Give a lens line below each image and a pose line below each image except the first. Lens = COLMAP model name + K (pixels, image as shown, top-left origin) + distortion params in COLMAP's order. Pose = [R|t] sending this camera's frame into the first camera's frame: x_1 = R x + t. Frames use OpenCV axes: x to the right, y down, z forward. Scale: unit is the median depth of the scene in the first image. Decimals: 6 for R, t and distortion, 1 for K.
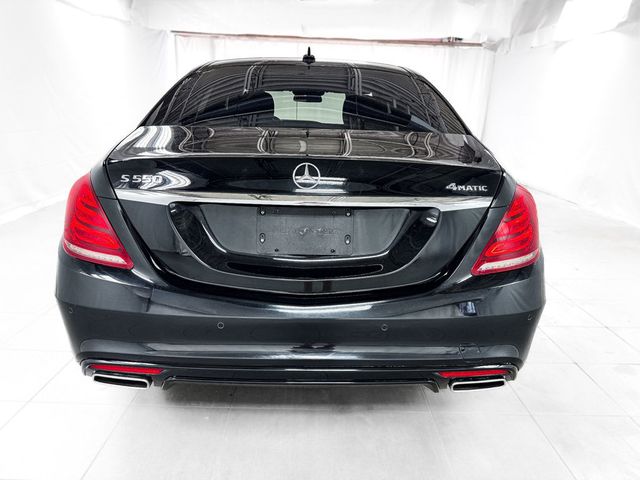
lens RADIAL K [[444.7, 0, 310.0], [0, 444.7, 238.6], [0, 0, 1]] dist [0.040199, -0.033312]
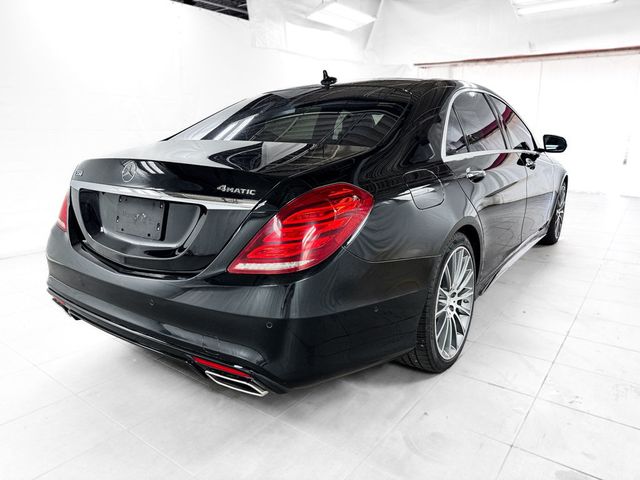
lens RADIAL K [[444.7, 0, 310.0], [0, 444.7, 238.6], [0, 0, 1]] dist [0.040199, -0.033312]
pose [[0.821579, 0.108067, -0.559758, 0.674491], [-0.142855, 0.989568, -0.018628, -0.002878], [0.551906, 0.095269, 0.828447, 0.139158]]
